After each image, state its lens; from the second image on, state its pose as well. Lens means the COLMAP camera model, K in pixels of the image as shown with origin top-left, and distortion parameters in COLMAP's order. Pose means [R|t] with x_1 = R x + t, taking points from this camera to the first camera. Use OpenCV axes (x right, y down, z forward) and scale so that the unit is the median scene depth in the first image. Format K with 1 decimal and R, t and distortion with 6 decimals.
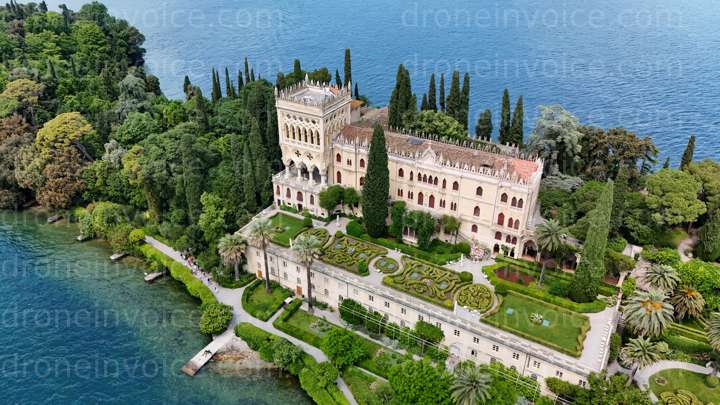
lens RADIAL K [[533.0, 0, 356.5], [0, 533.0, 194.2], [0, 0, 1]] dist [0.088877, -0.093979]
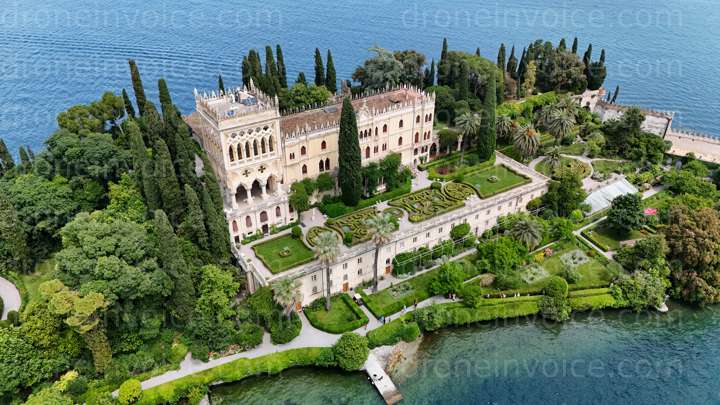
lens RADIAL K [[533.0, 0, 360.5], [0, 533.0, 197.7], [0, 0, 1]] dist [0.088877, -0.093979]
pose [[0.451013, -0.461267, 0.764081, -0.781538], [0.425125, 0.863767, 0.270509, -0.218145], [-0.784765, 0.202827, 0.585666, 0.384223]]
